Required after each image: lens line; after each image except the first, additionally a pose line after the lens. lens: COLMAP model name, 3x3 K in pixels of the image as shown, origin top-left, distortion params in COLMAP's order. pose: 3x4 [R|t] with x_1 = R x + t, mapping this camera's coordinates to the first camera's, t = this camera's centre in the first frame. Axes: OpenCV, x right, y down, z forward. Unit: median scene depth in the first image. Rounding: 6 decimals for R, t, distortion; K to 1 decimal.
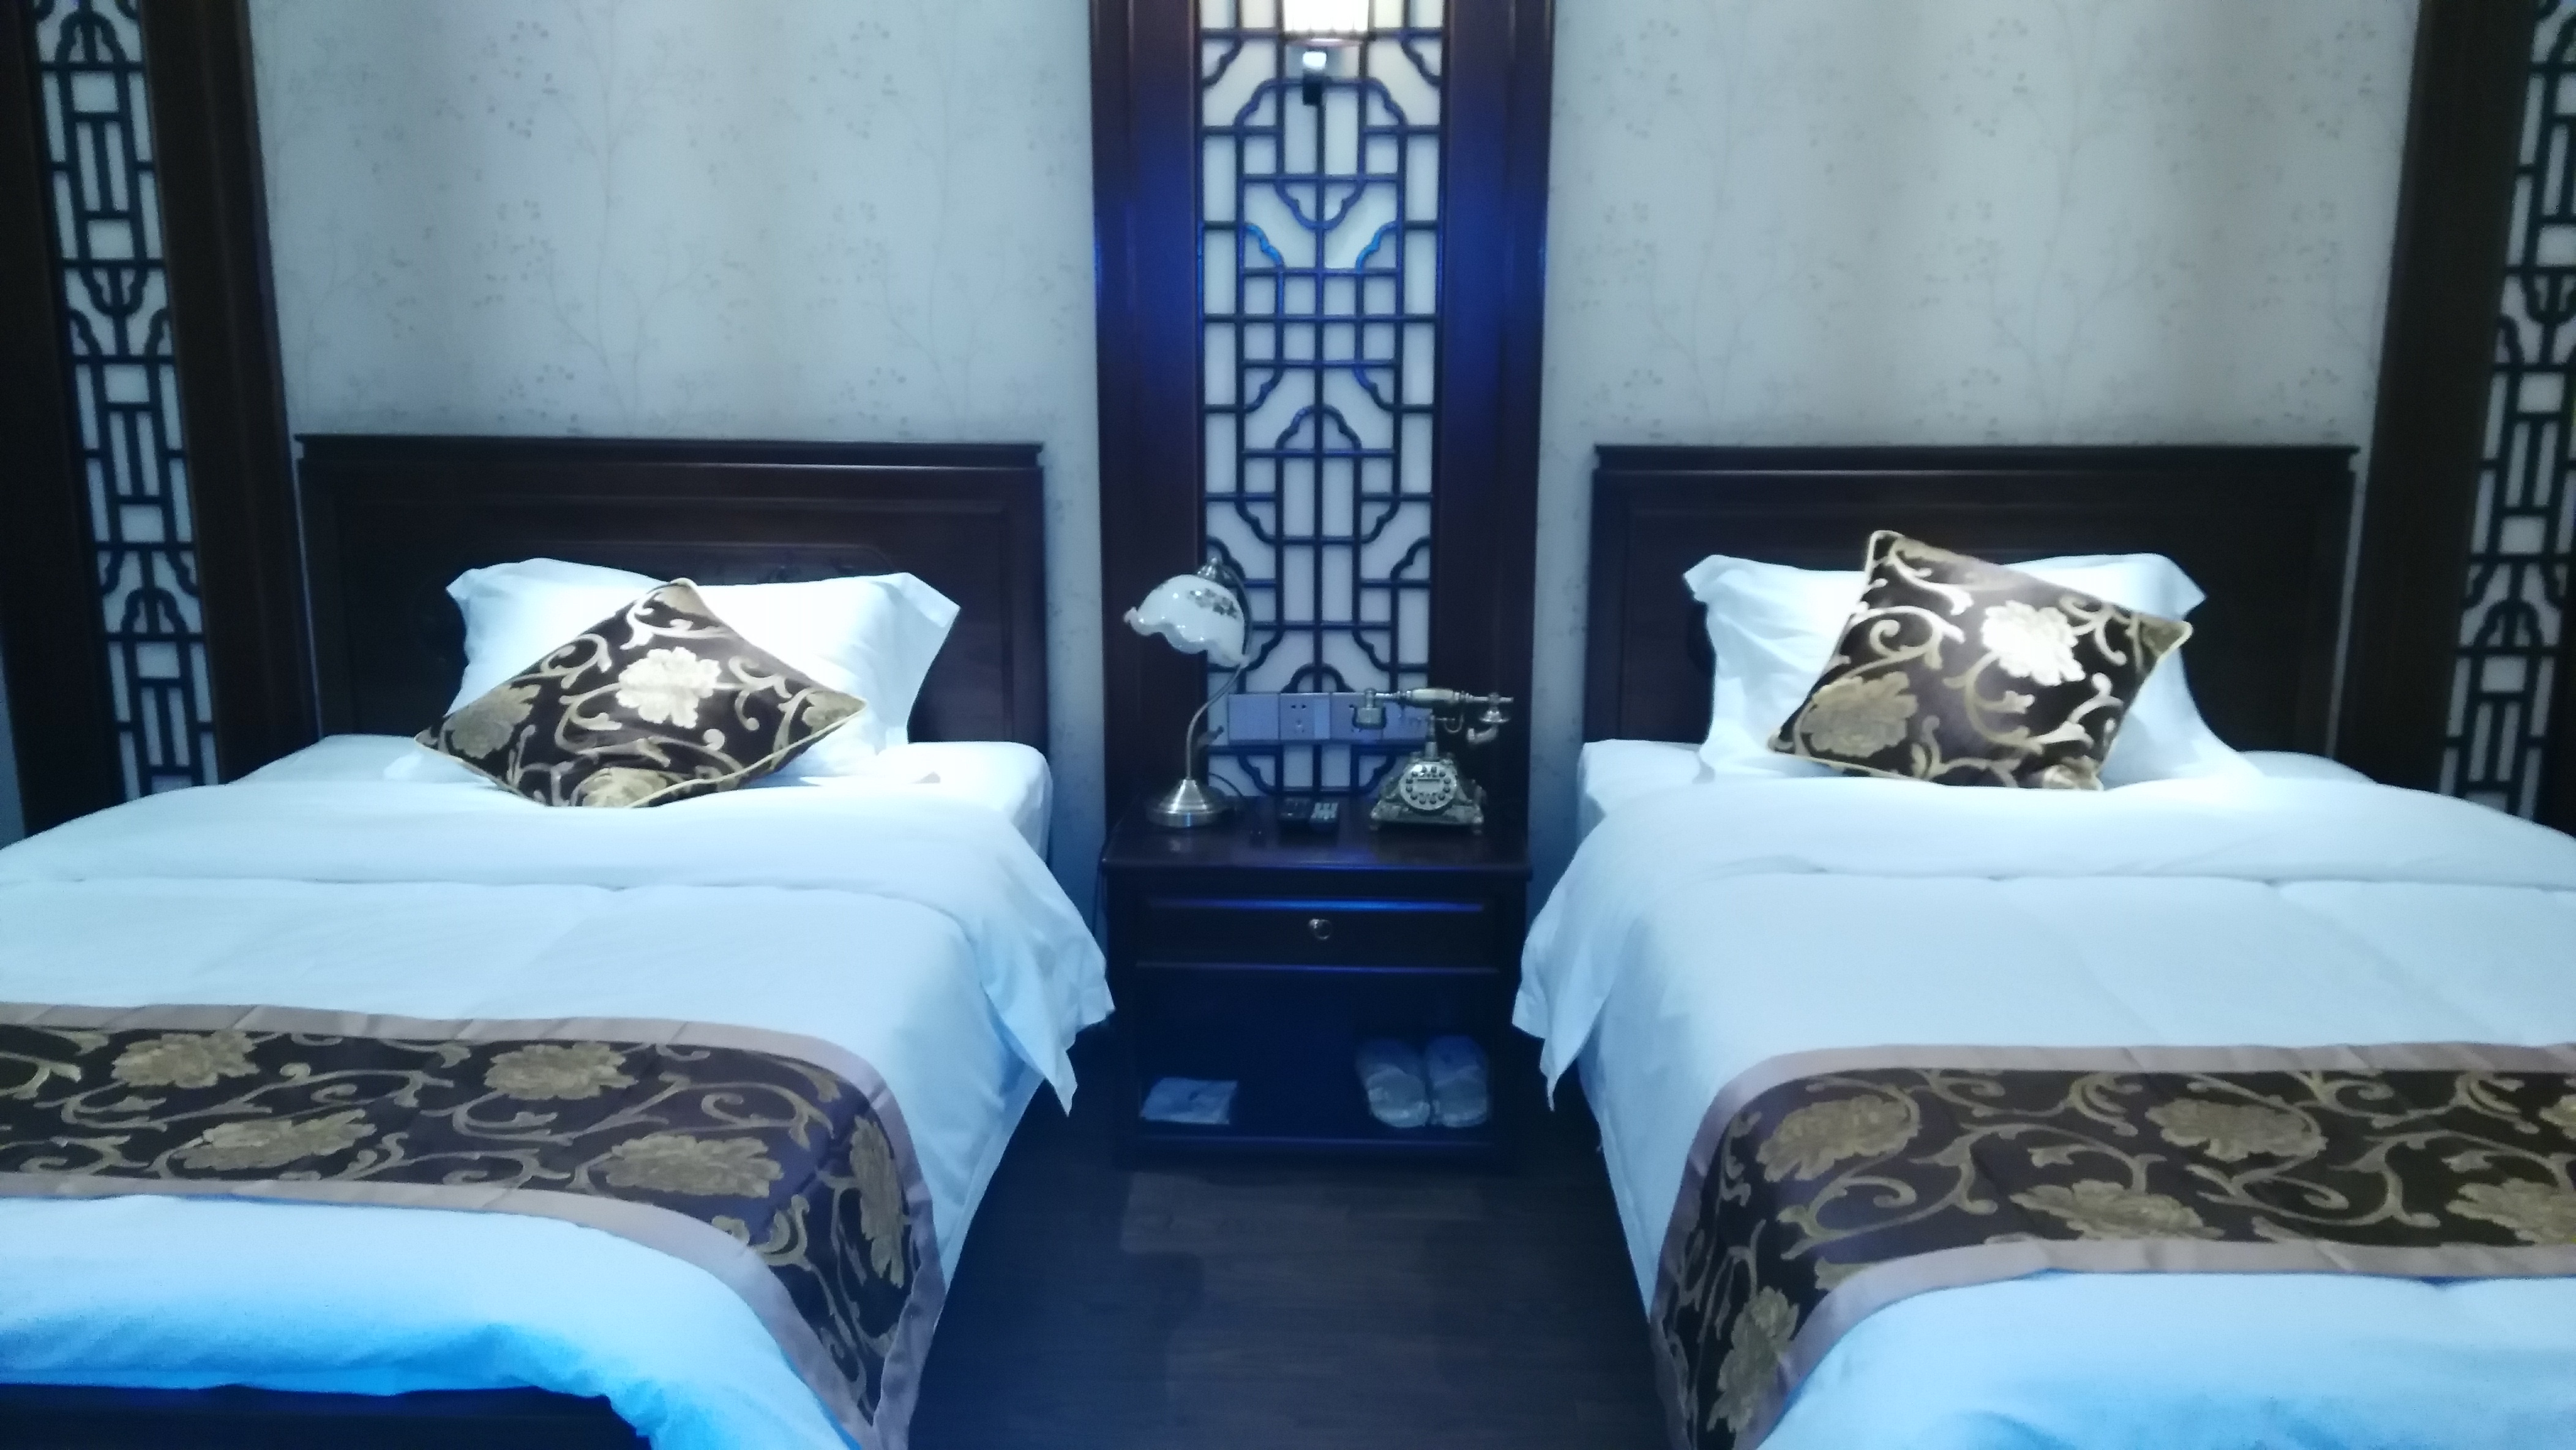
lens RADIAL K [[2114.1, 0, 1290.7], [0, 2114.1, 740.3], [0, 0, 1]] dist [0.032688, -0.081839]
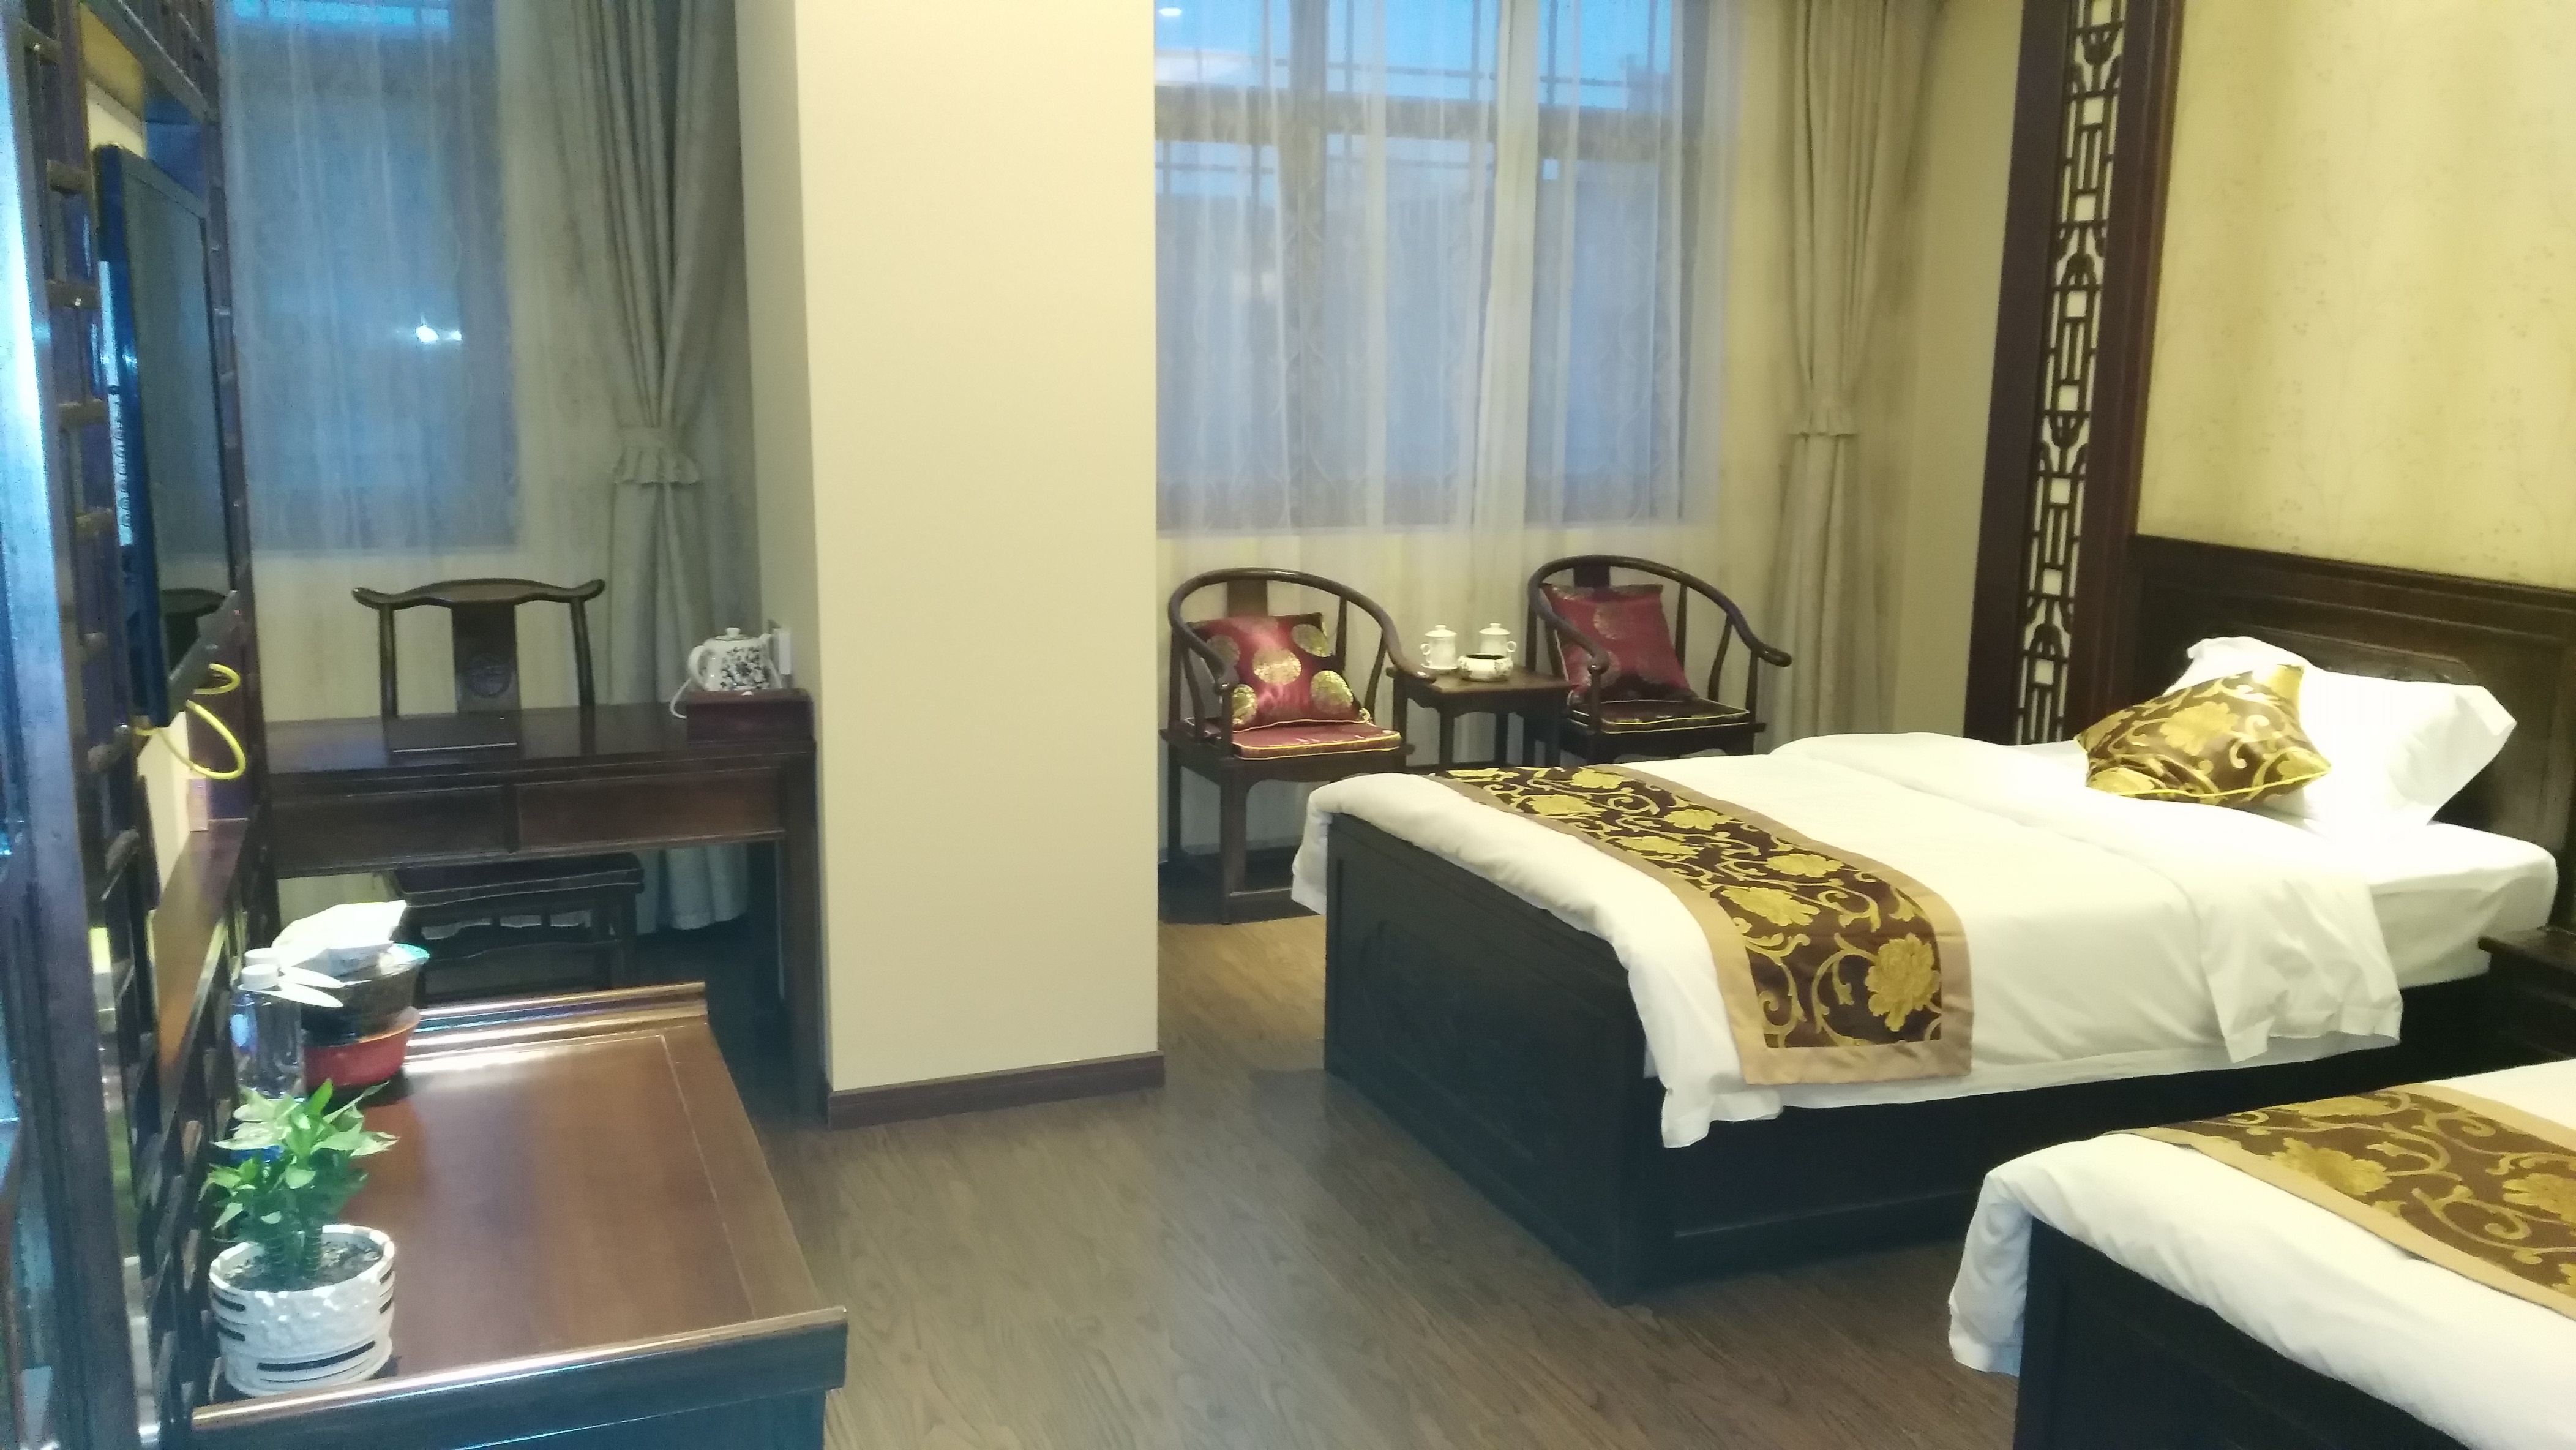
lens RADIAL K [[2114.1, 0, 1286.8], [0, 2114.1, 725.1], [0, 0, 1]] dist [0.032688, -0.081839]
pose [[0.393925, 0.168310, -0.903601, 0.746418], [-0.216014, 0.972509, 0.086974, -0.018323], [0.893398, 0.160929, 0.419453, -0.136305]]
